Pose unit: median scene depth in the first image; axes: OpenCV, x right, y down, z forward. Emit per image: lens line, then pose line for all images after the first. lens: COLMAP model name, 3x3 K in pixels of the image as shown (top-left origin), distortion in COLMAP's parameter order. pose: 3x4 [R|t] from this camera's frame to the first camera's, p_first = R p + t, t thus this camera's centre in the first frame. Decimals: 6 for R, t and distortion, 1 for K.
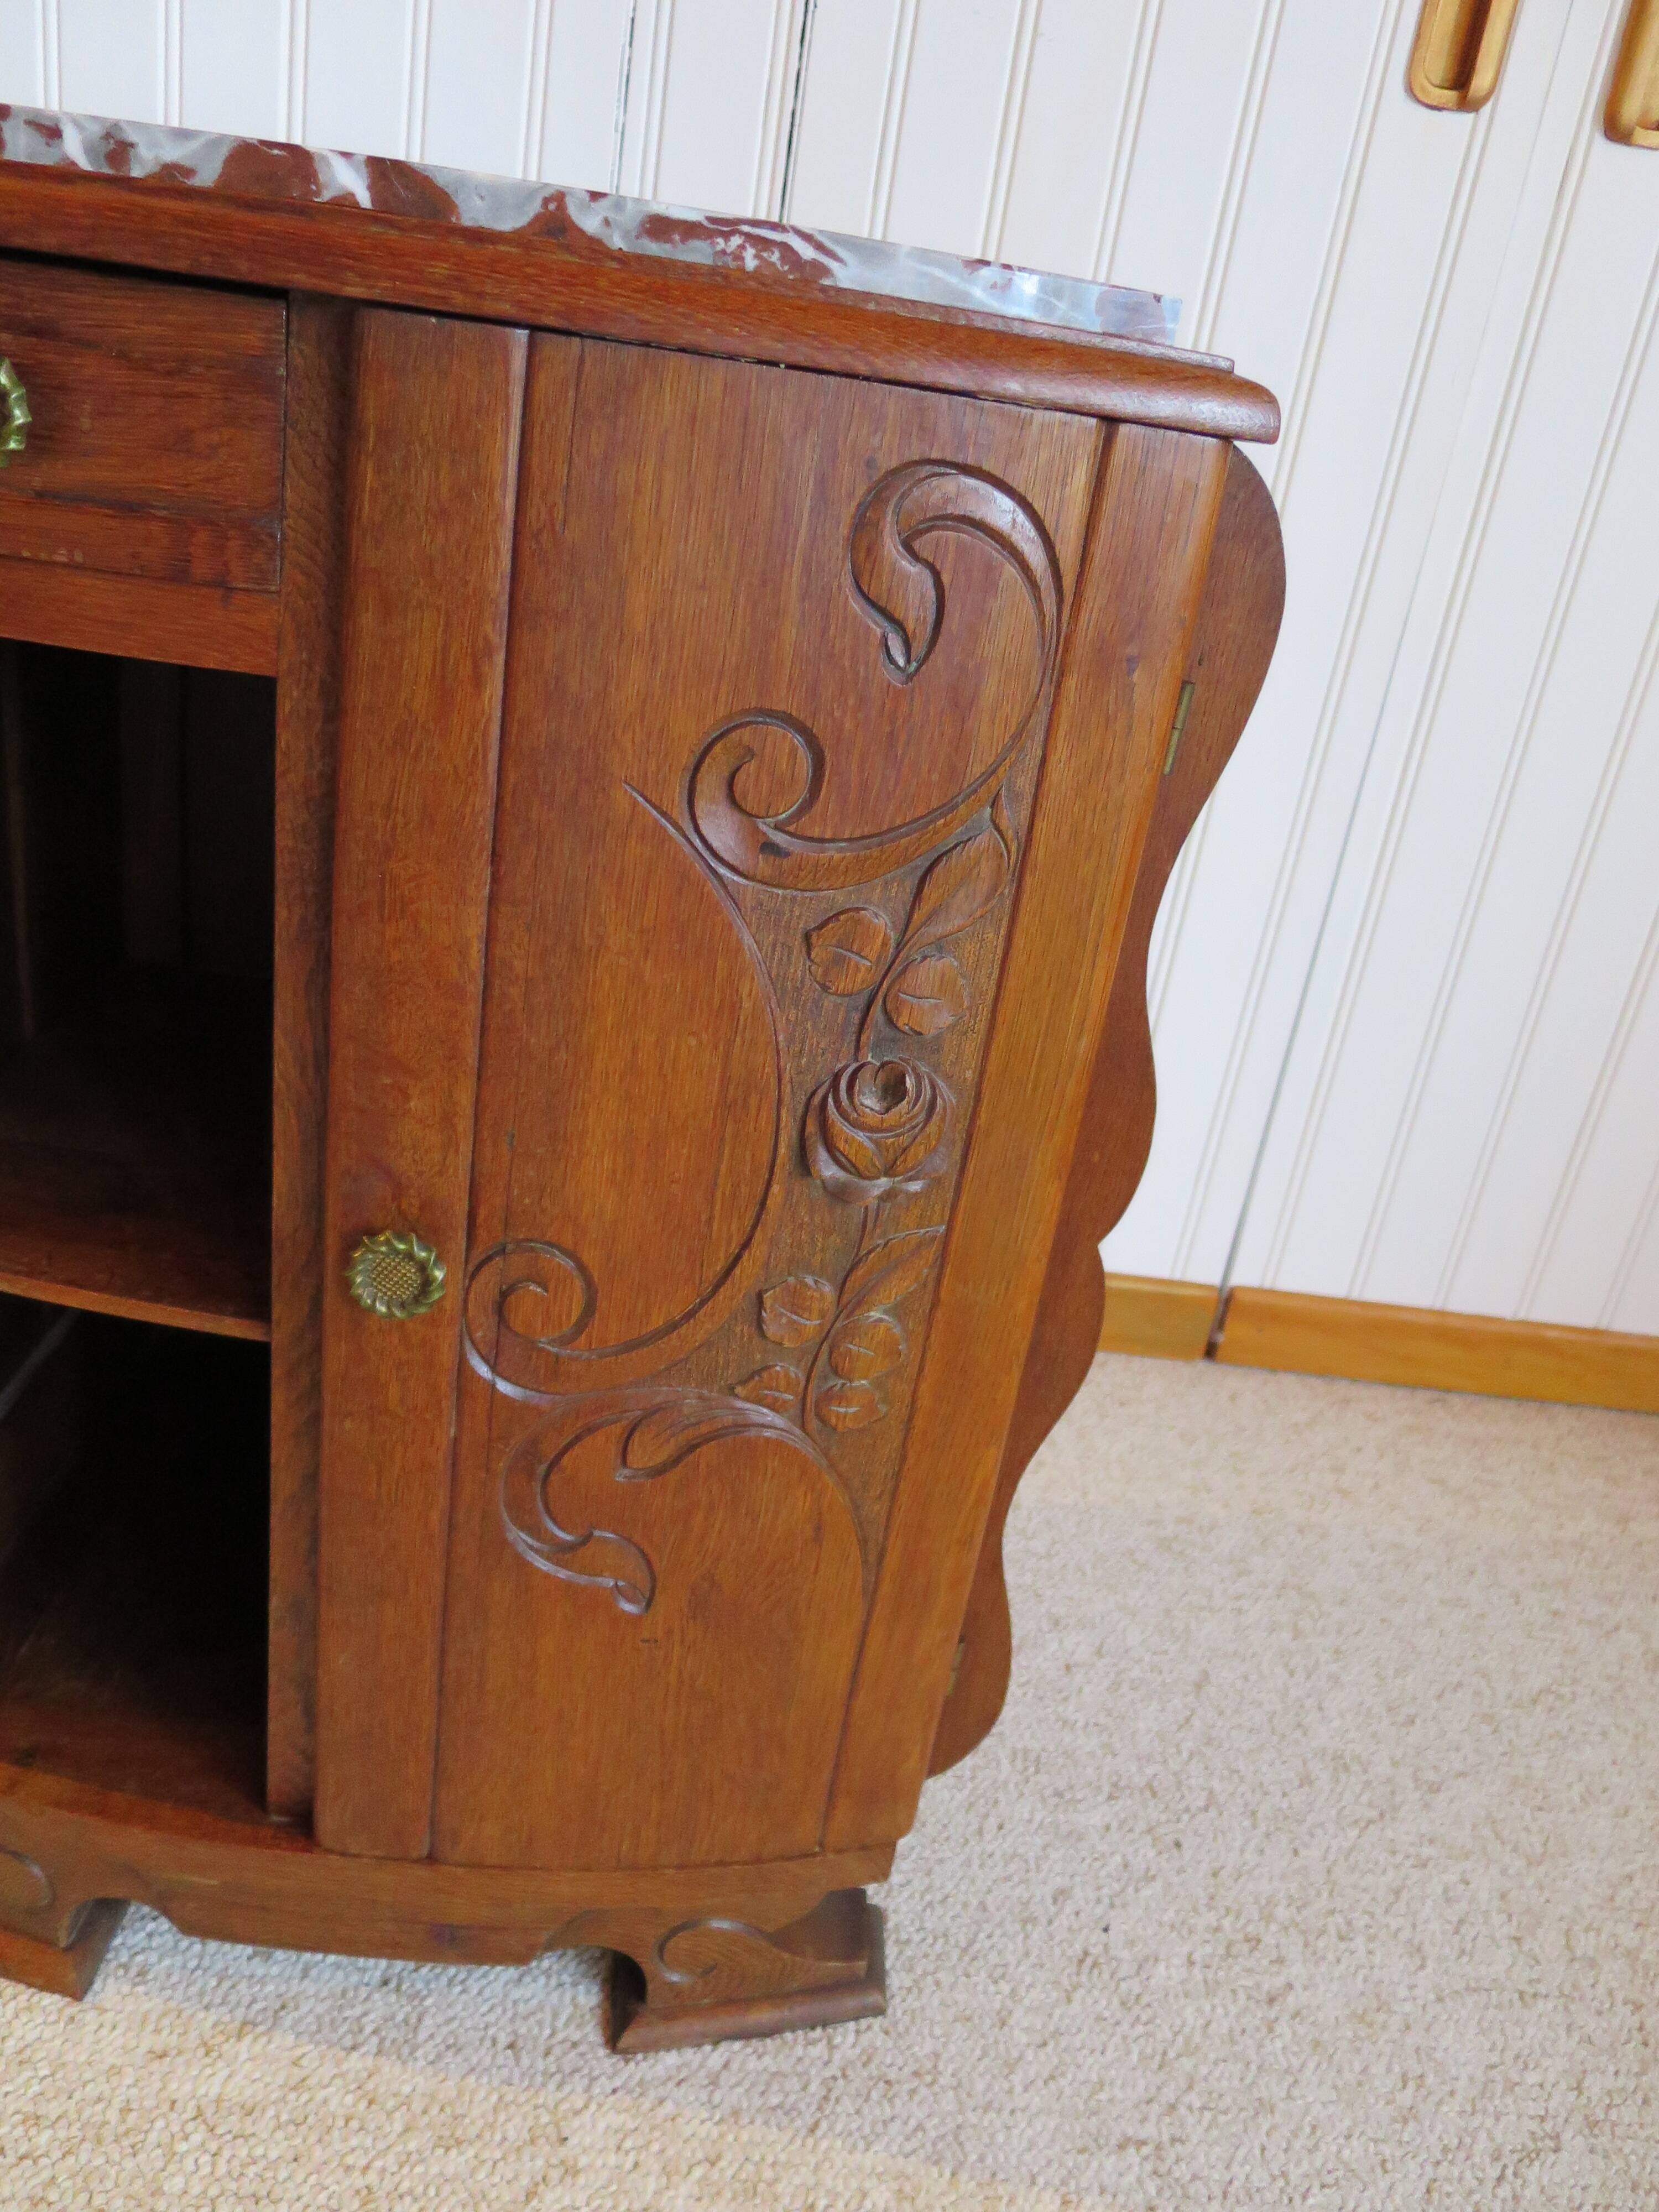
lens RADIAL K [[1585.7, 0, 829.5], [0, 1585.7, 1106.0], [0, 0, 1]] dist [-0.045289, 0.007890]
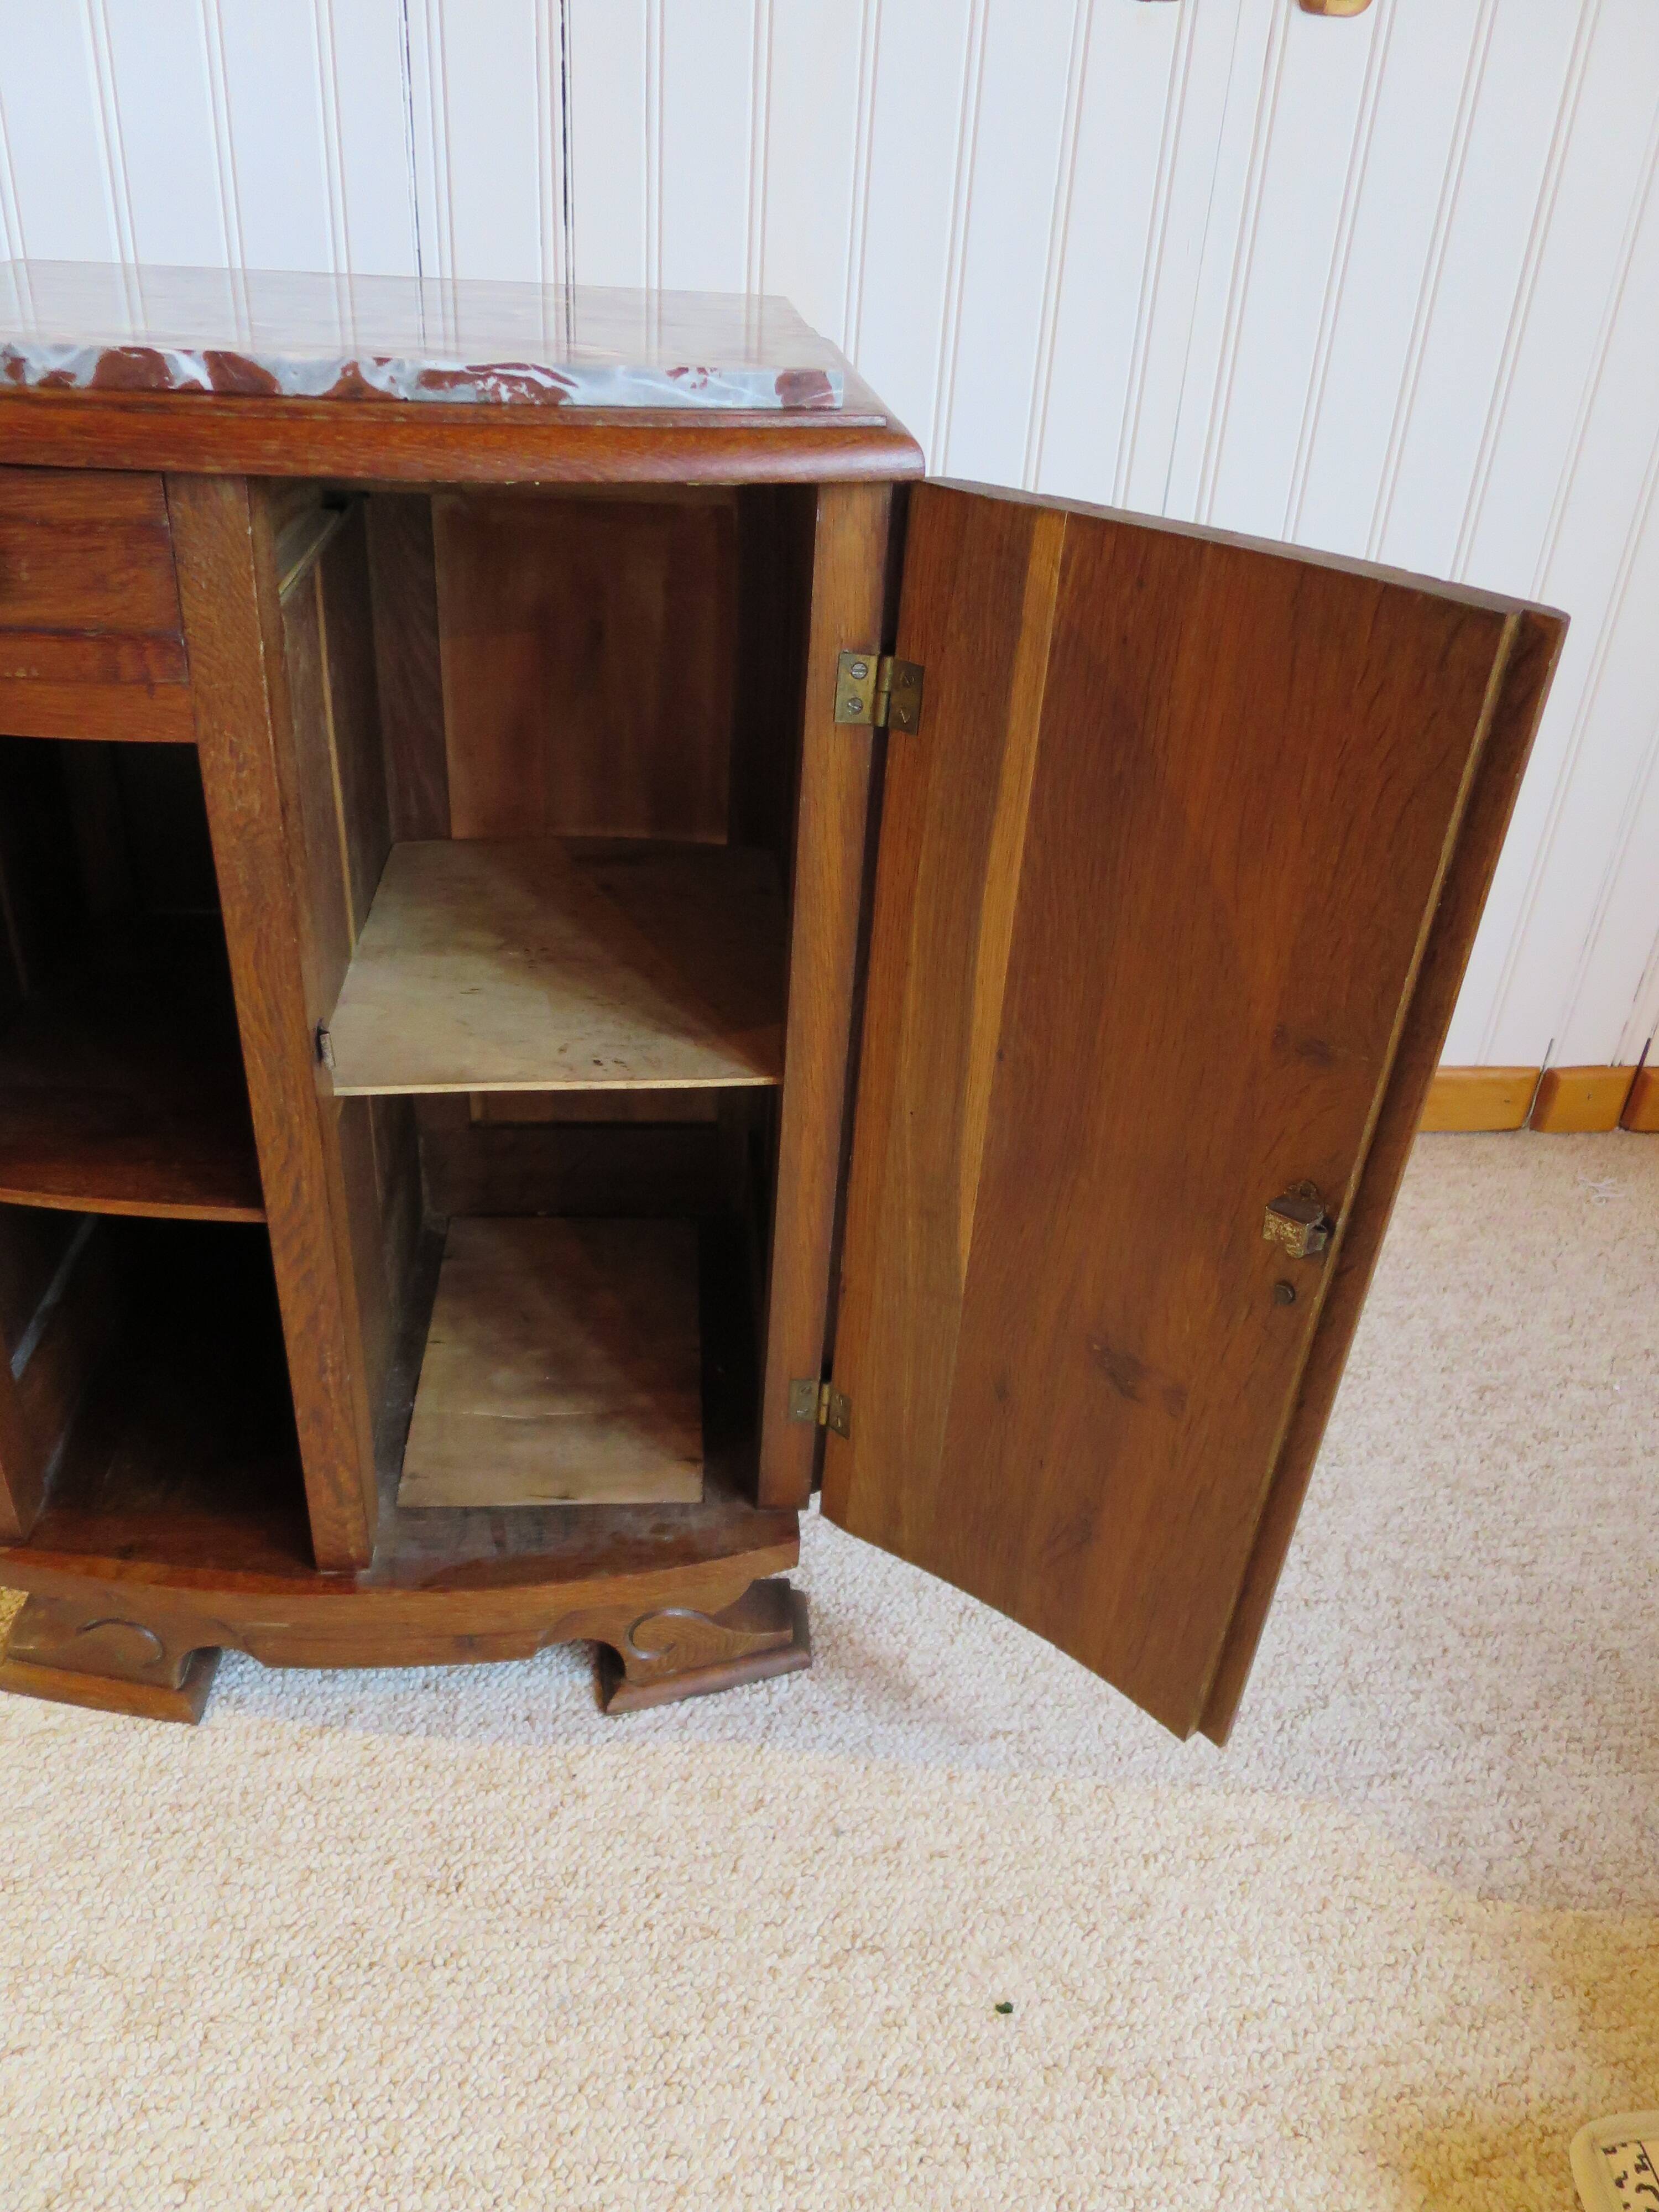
lens RADIAL K [[1585.7, 0, 829.5], [0, 1585.7, 1106.0], [0, 0, 1]] dist [-0.045289, 0.007890]
pose [[0.993652, -0.111105, 0.017620, 0.090926], [0.107641, 0.984562, 0.138022, -0.069898], [-0.032683, -0.135250, 0.990272, -0.278050]]
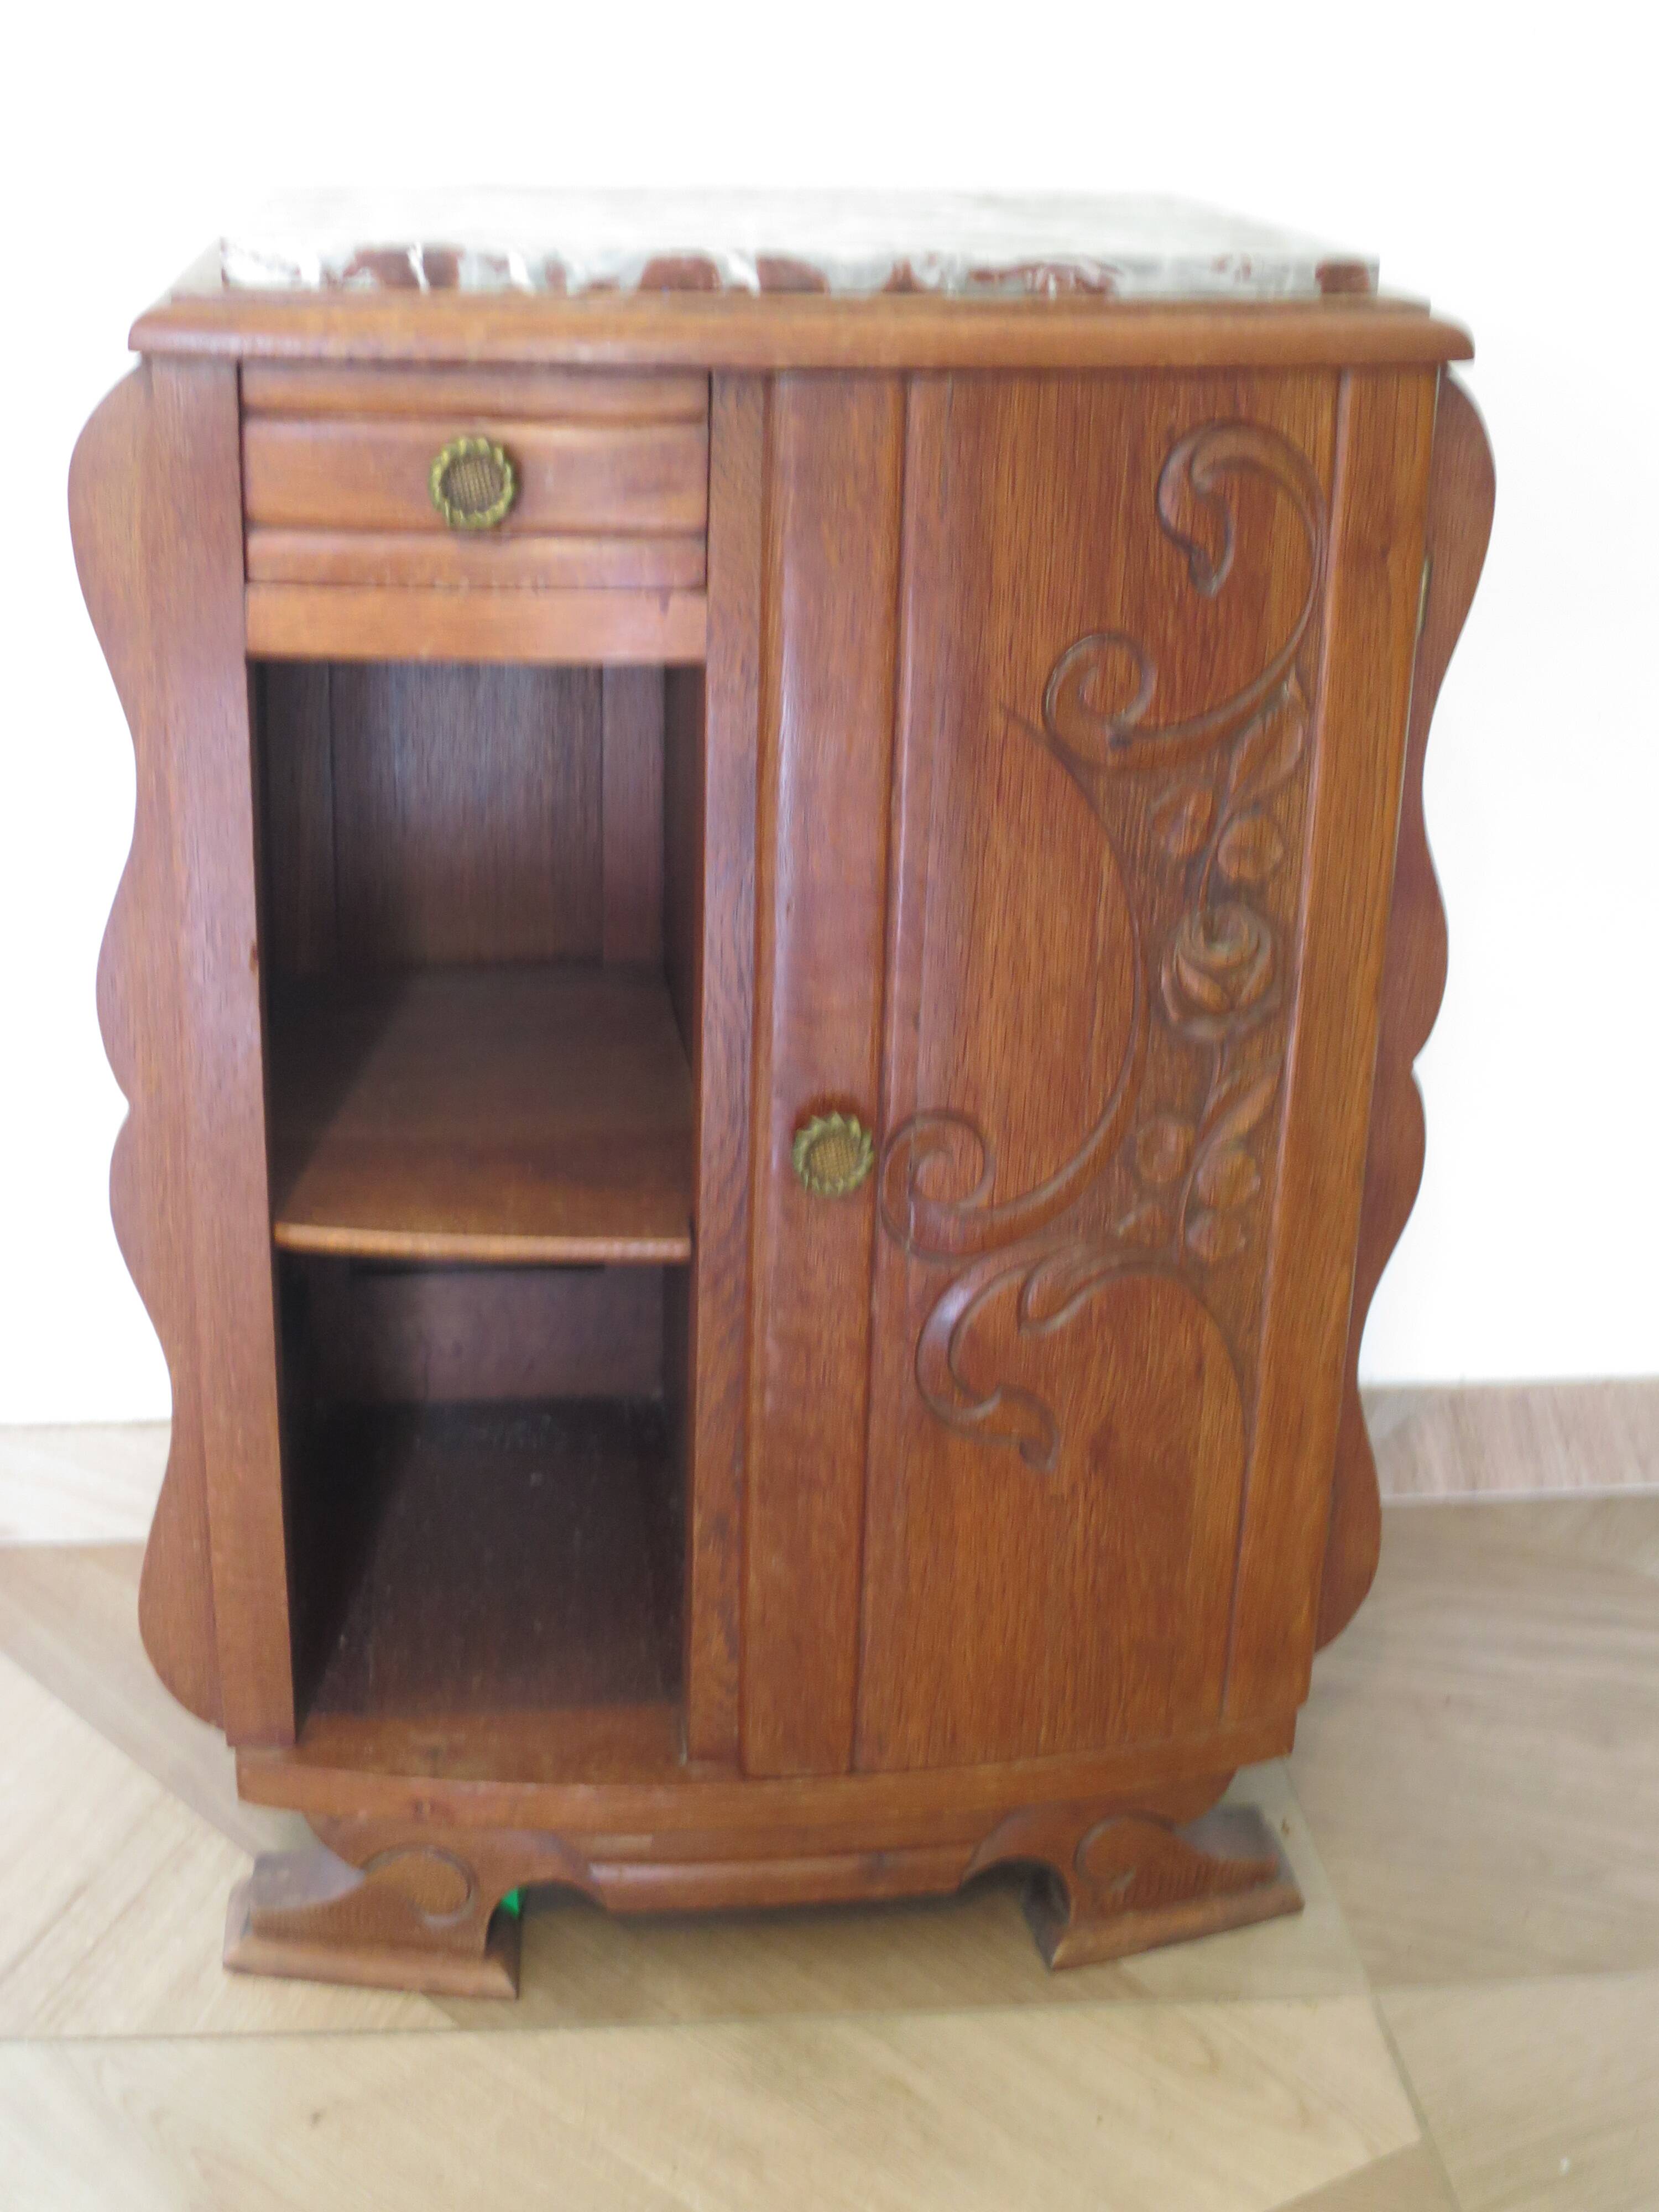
lens RADIAL K [[2853.9, 0, 829.5], [0, 2853.9, 1106.0], [0, 0, 1]] dist [-0.111836, -0.002222]
pose [[0.987110, -0.150988, 0.053076, -0.310651], [0.152629, 0.987877, -0.028348, 0.104210], [-0.048152, 0.036083, 0.998188, -0.863630]]
